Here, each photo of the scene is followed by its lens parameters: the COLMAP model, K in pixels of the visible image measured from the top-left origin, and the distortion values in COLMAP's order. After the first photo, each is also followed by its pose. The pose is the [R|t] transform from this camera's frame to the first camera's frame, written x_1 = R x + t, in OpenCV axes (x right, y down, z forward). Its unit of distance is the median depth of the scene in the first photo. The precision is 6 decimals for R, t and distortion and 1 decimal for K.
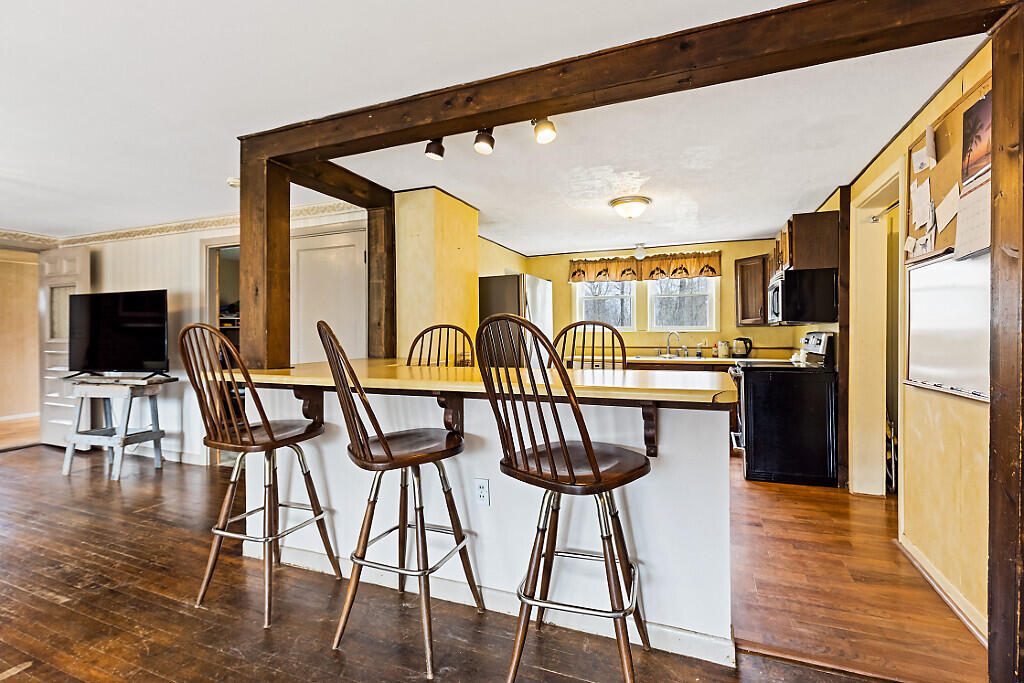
lens RADIAL K [[478.8, 0, 513.6], [0, 478.8, 334.7], [0, 0, 1]] dist [-0.003447, -0.000785]
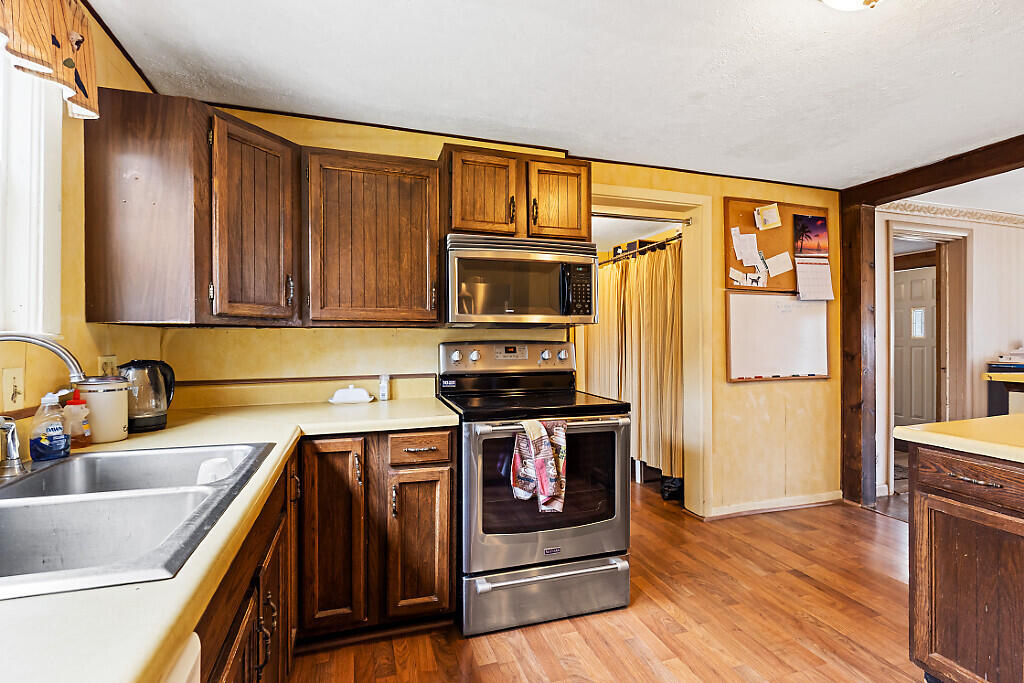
lens RADIAL K [[471.9, 0, 512.0], [0, 471.9, 341.5], [0, 0, 1]] dist [-0.002914, -0.000519]
pose [[-0.651910, 0.001401, 0.758295, 0.175214], [0.001660, 0.999999, -0.000419, -0.004794], [-0.758295, 0.000986, -0.651911, 1.601864]]
